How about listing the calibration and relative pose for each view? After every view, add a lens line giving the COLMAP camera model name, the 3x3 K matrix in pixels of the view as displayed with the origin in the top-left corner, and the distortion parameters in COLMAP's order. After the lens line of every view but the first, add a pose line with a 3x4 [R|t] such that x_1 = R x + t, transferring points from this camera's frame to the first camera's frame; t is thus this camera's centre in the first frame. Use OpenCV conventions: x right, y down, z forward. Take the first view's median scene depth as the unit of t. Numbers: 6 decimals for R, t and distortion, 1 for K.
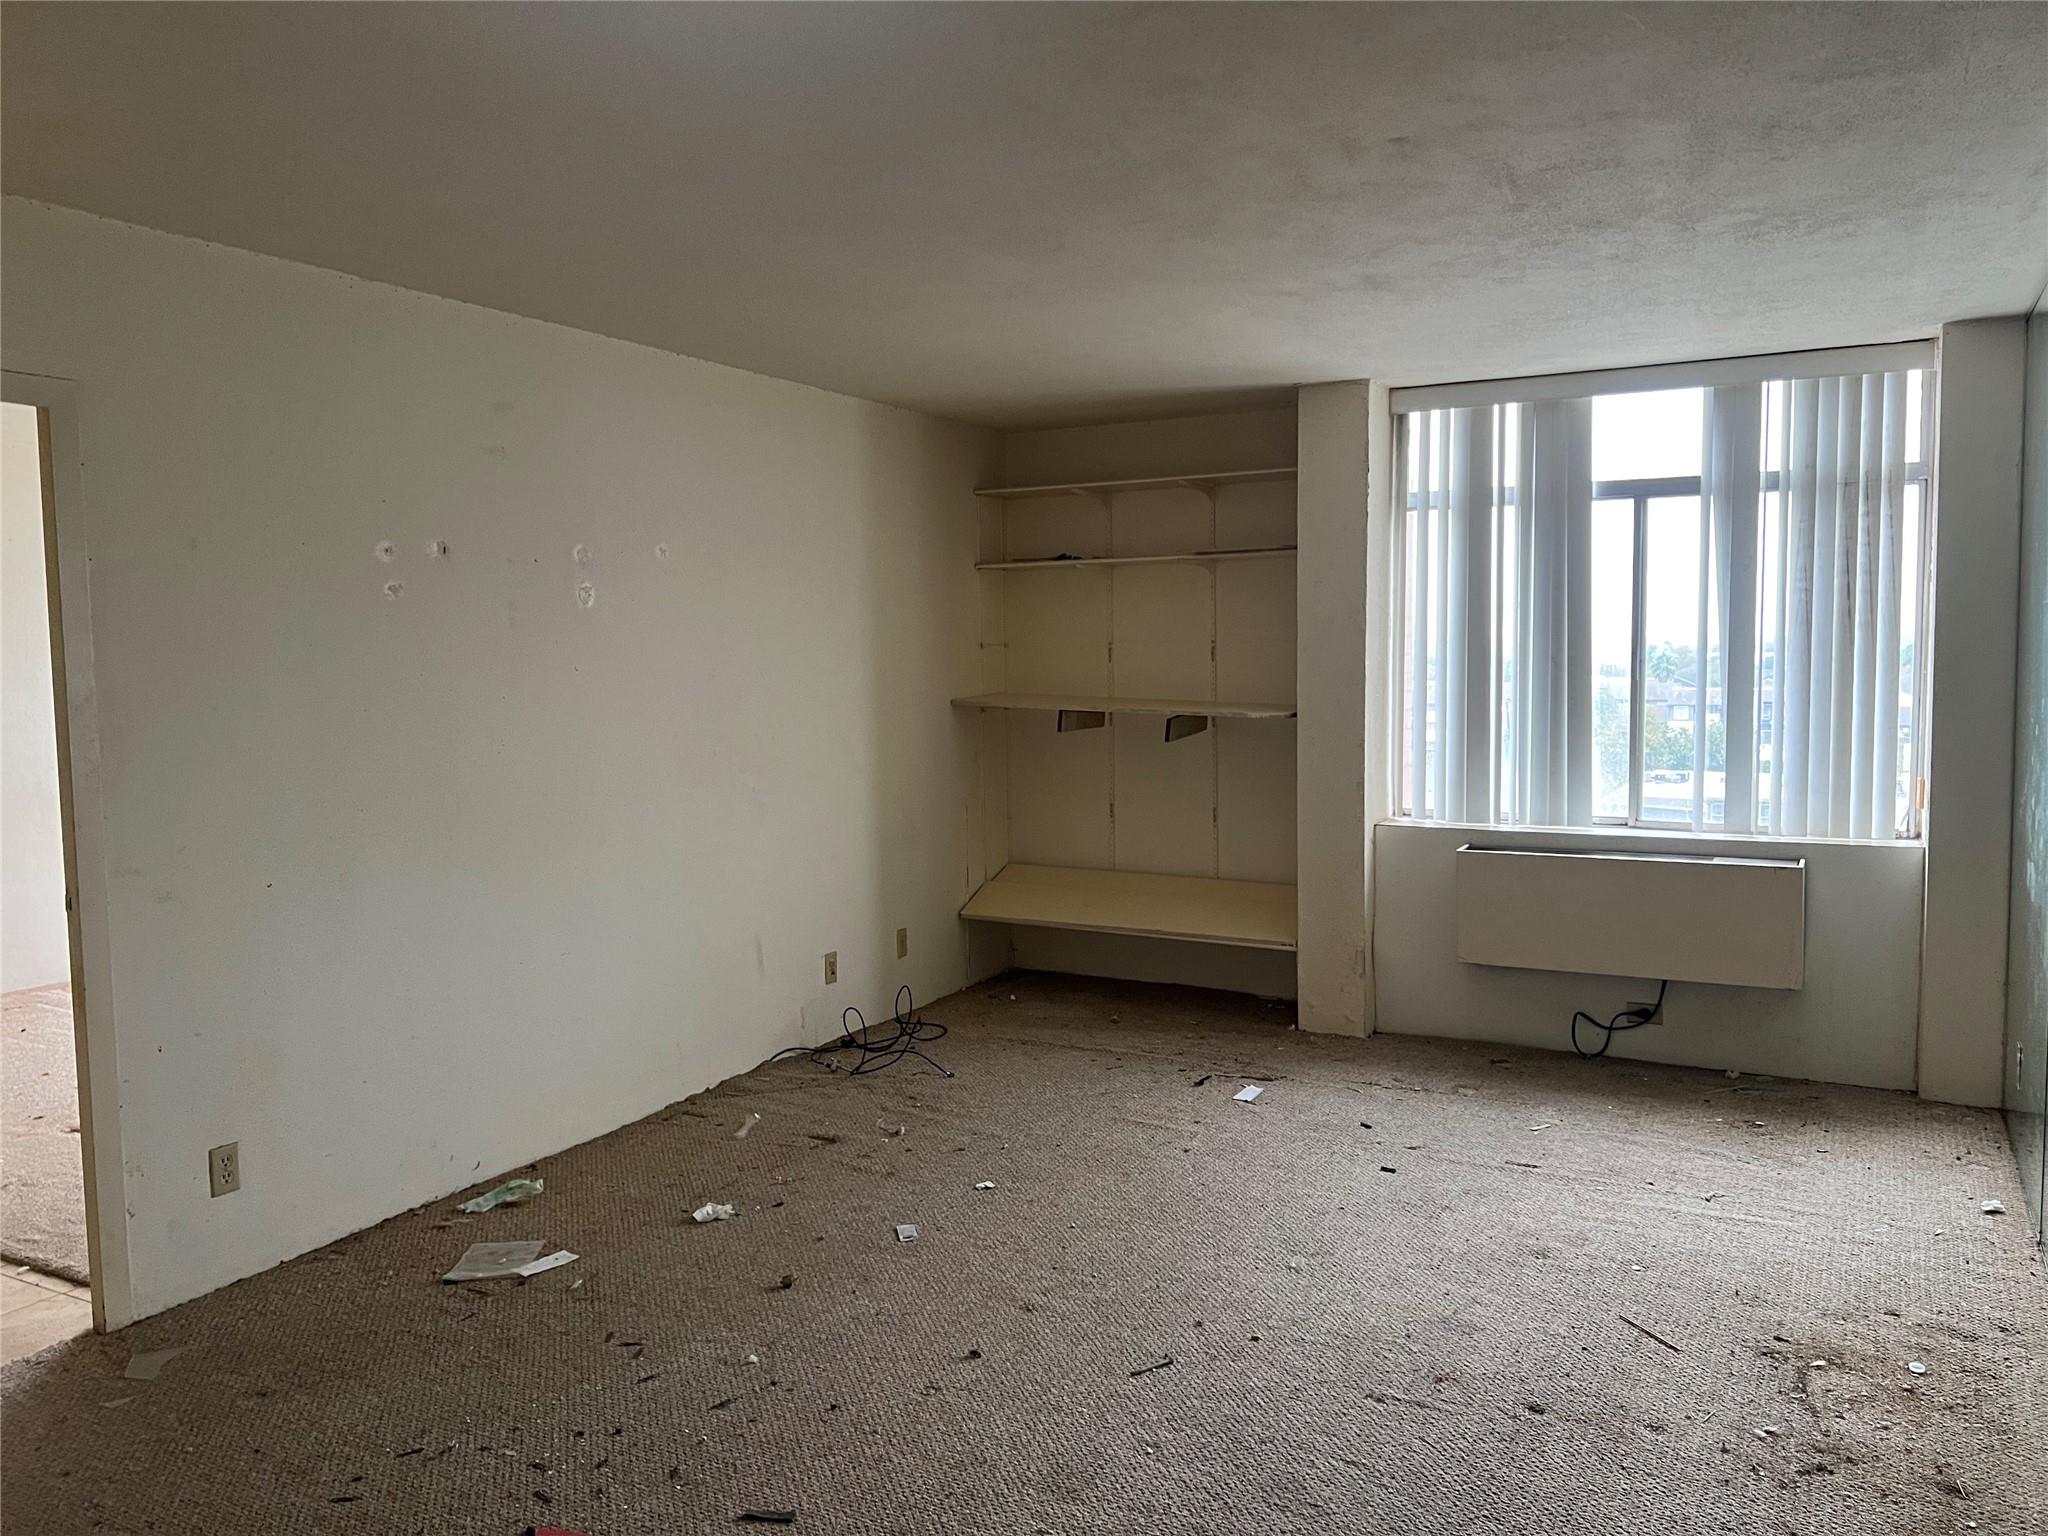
lens RADIAL K [[1552.9, 0, 1025.1], [0, 1552.9, 766.1], [0, 0, 1]] dist [0.048873, -0.059953]
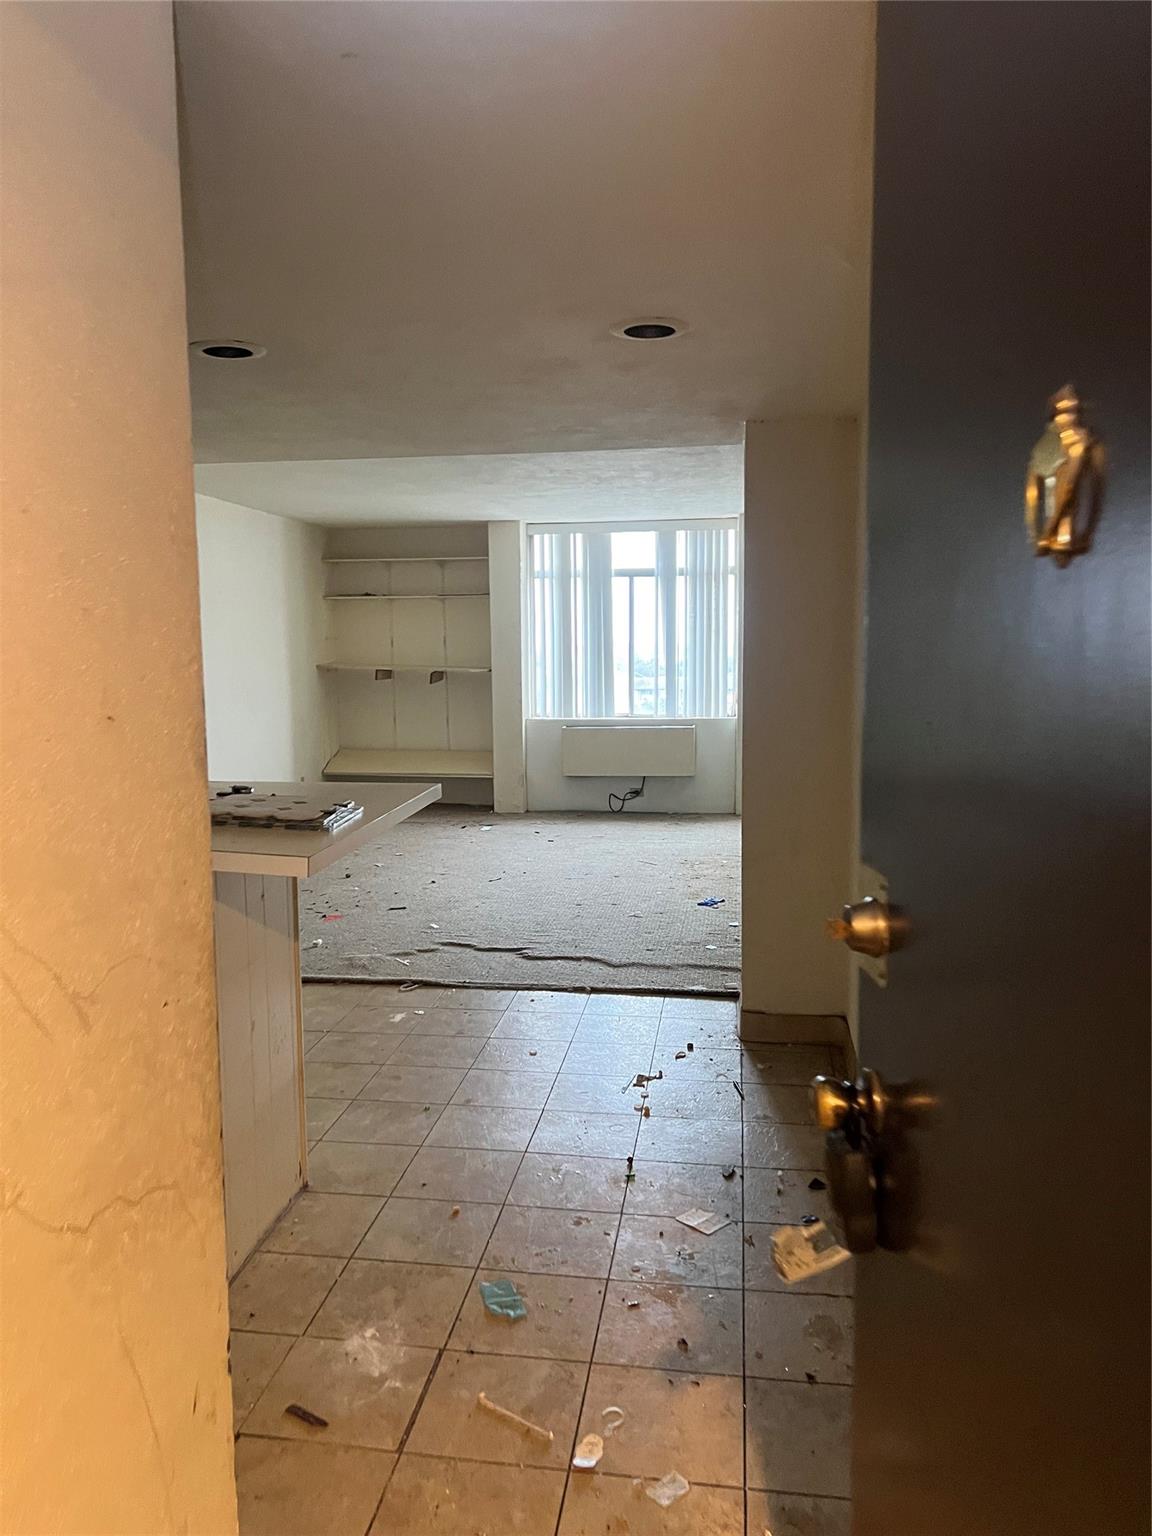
lens RADIAL K [[1164.7, 0, 570.1], [0, 1164.7, 806.0], [0, 0, 1]] dist [0.048873, -0.059953]
pose [[0.945756, -0.042488, 0.322088, -0.292053], [0.023182, 0.997710, 0.063543, 0.063915], [-0.324050, -0.052630, 0.944575, -0.691161]]
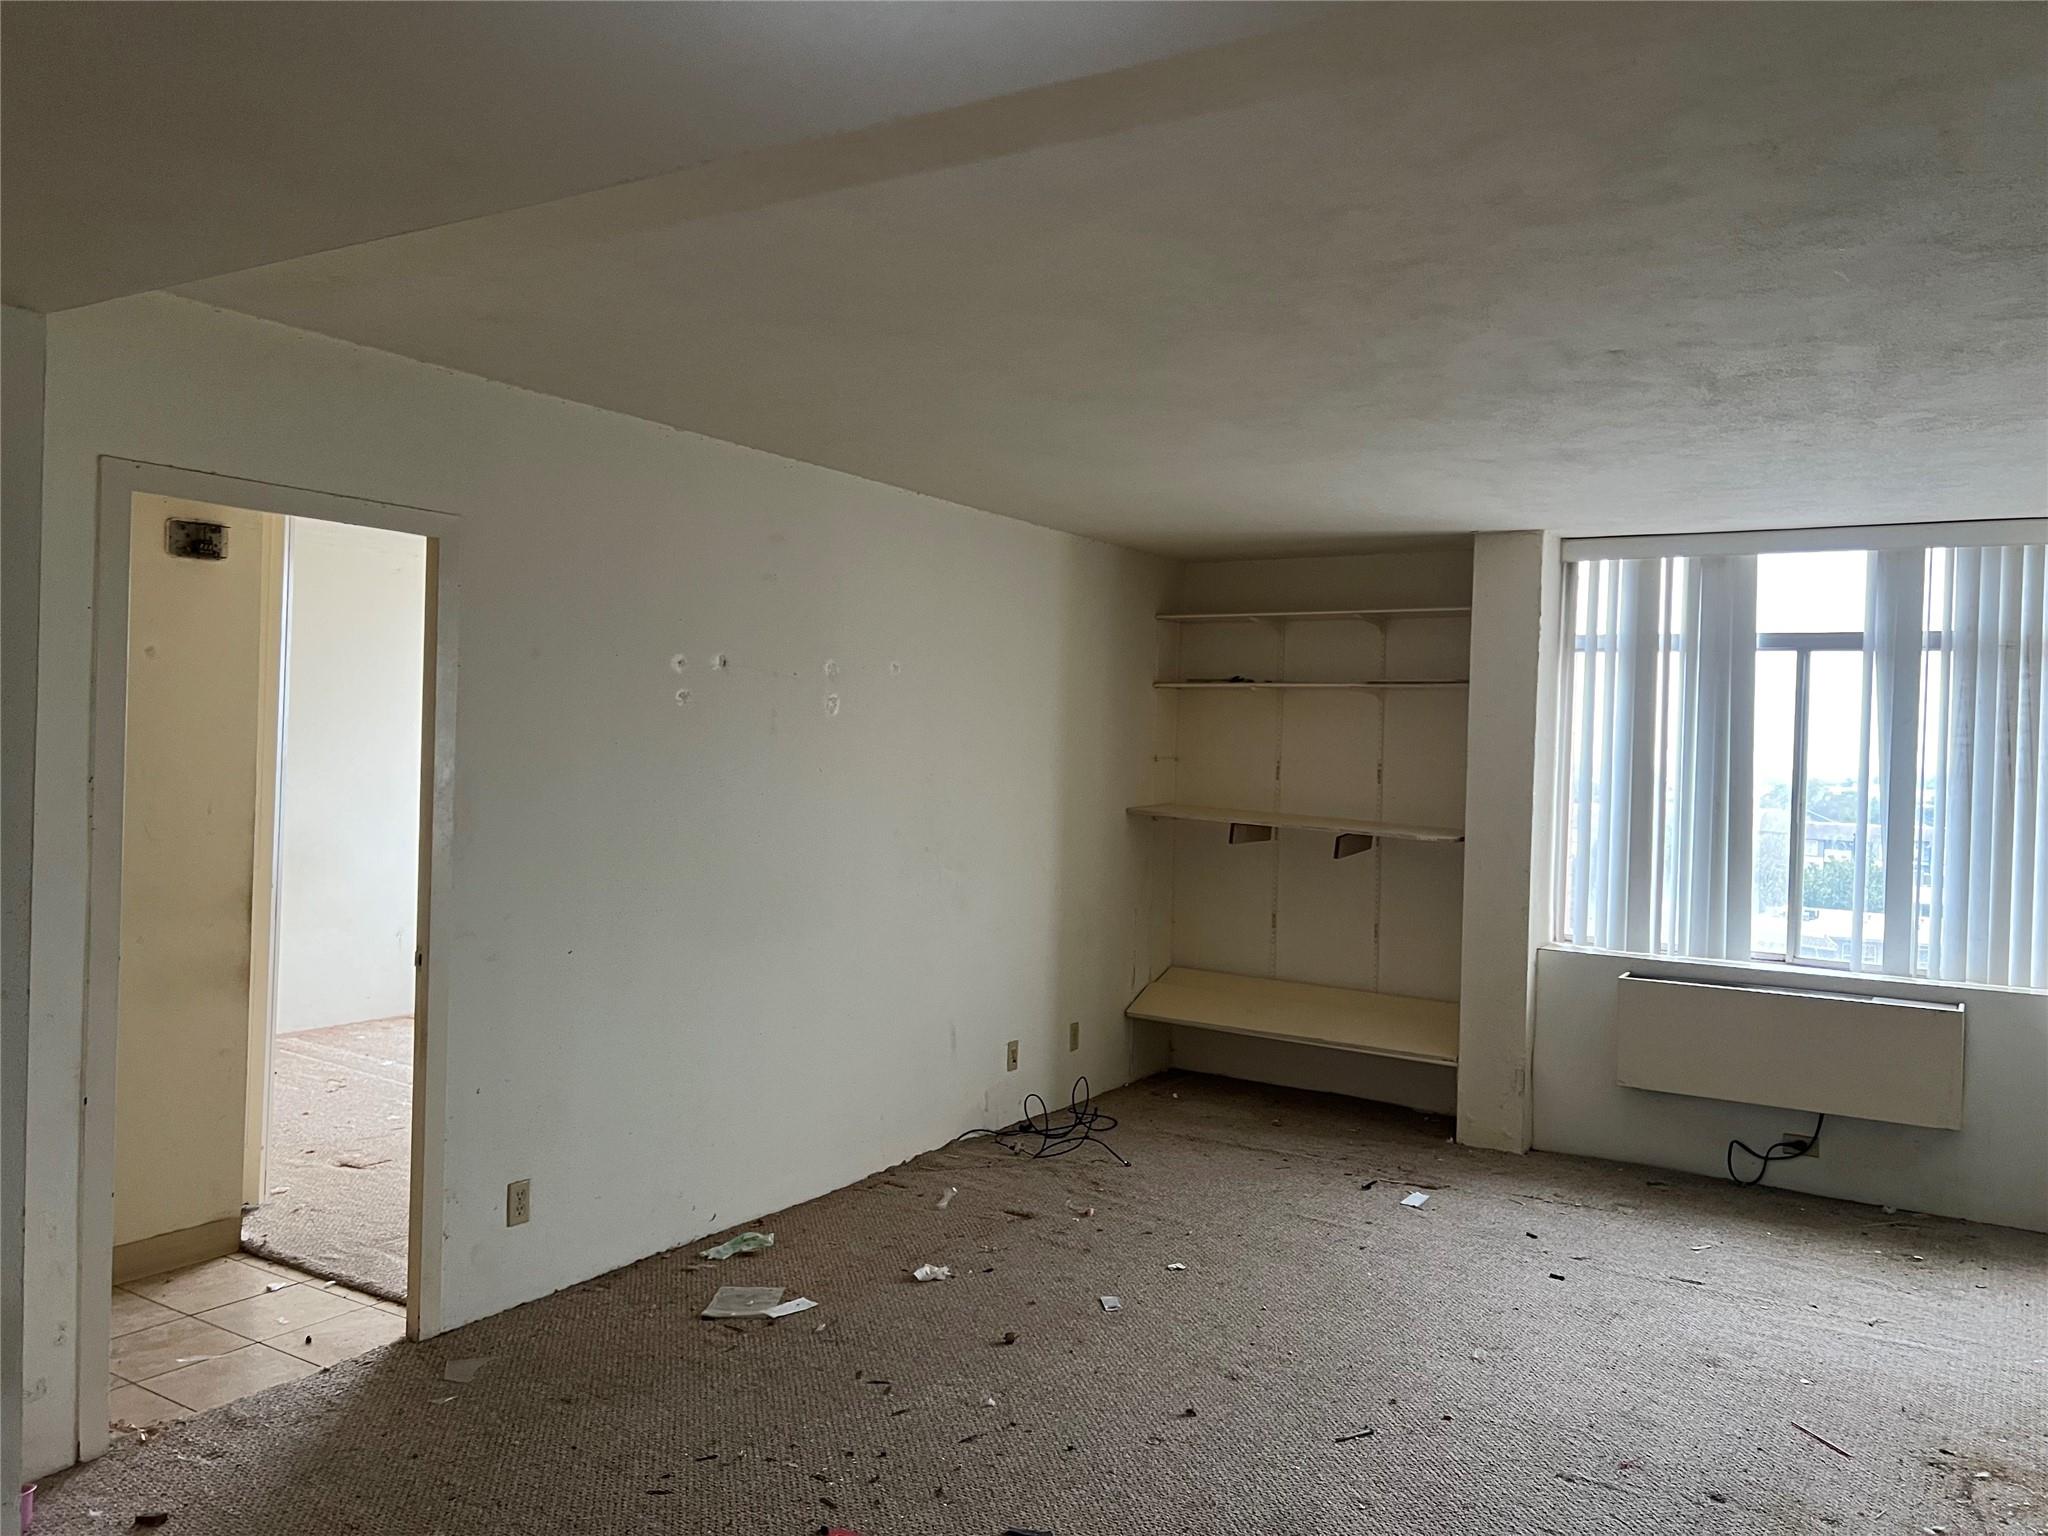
lens RADIAL K [[1552.9, 0, 1030.0], [0, 1552.9, 763.1], [0, 0, 1]] dist [0.048873, -0.059953]
pose [[0.996828, 0.043506, -0.066643, -0.055414], [-0.047838, 0.996747, -0.064859, -0.002268], [0.063604, 0.067842, 0.995667, -0.083138]]
